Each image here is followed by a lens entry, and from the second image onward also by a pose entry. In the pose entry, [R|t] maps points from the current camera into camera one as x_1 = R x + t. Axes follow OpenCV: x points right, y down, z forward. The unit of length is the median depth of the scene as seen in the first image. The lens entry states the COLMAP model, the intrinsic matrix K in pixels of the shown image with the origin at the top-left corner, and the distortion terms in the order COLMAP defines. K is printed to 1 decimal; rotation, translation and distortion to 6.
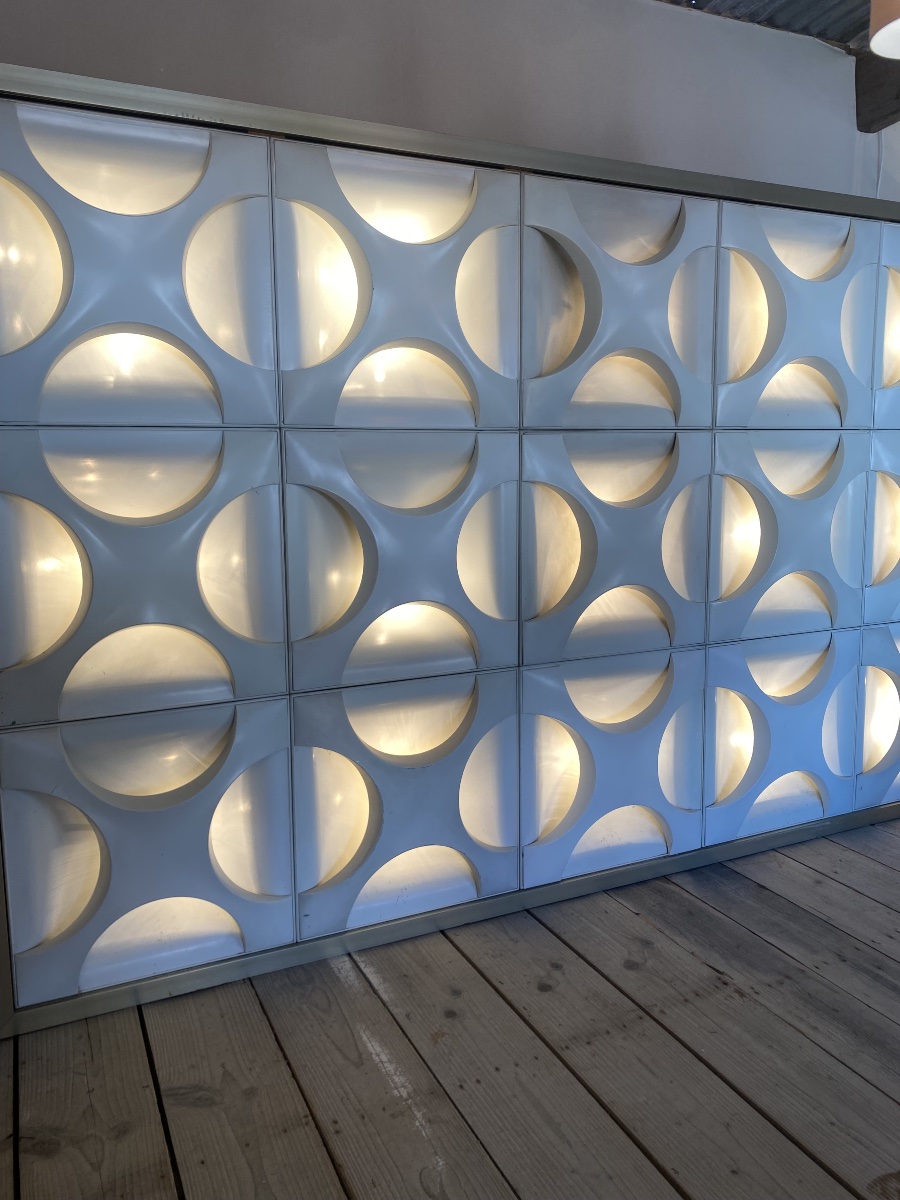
lens RADIAL K [[916.9, 0, 453.5], [0, 916.9, 594.3], [0, 0, 1]] dist [0.012331, -0.016807]
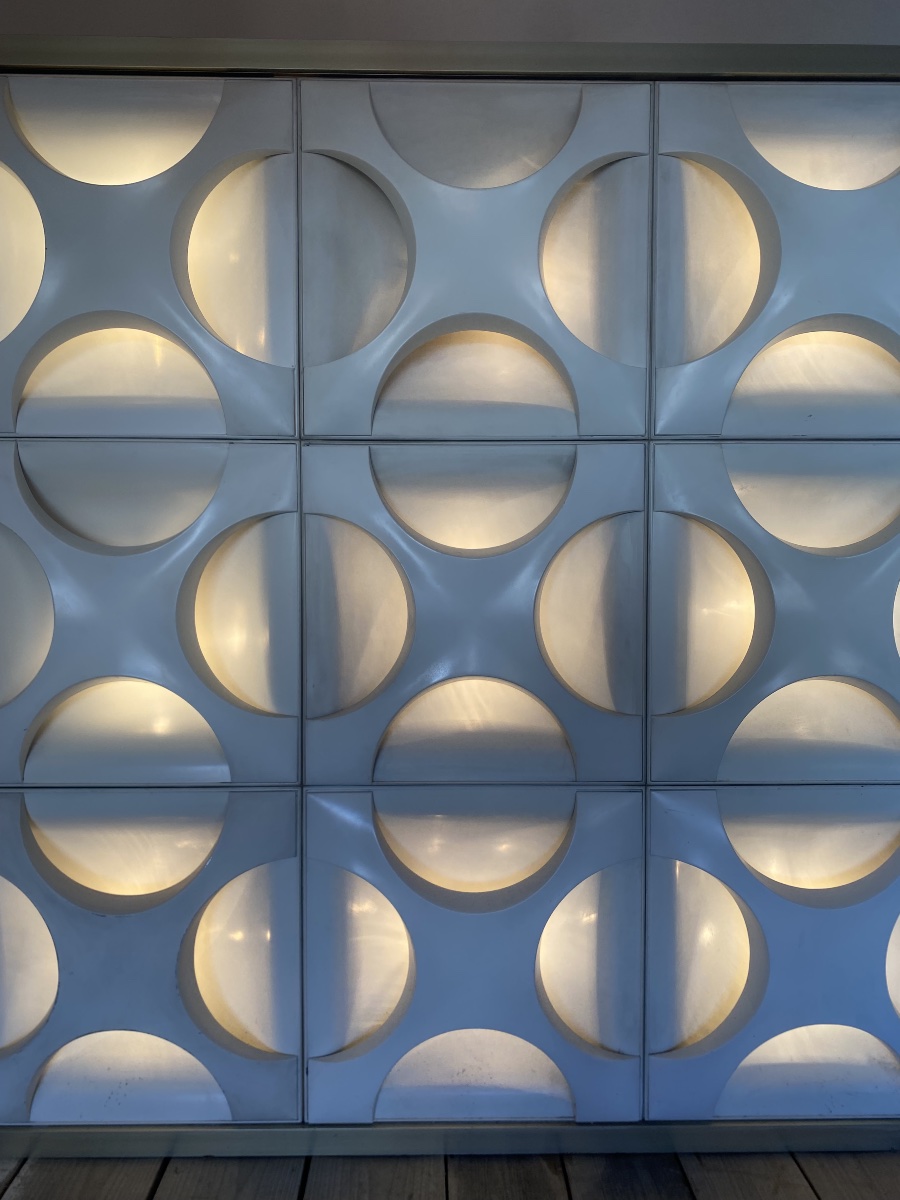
lens RADIAL K [[916.9, 0, 453.5], [0, 916.9, 607.4], [0, 0, 1]] dist [0.012331, -0.016807]
pose [[0.912713, 0.033687, -0.407210, 0.469459], [-0.071687, 0.994340, -0.078421, -0.007303], [0.402263, 0.100767, 0.909962, 0.432484]]
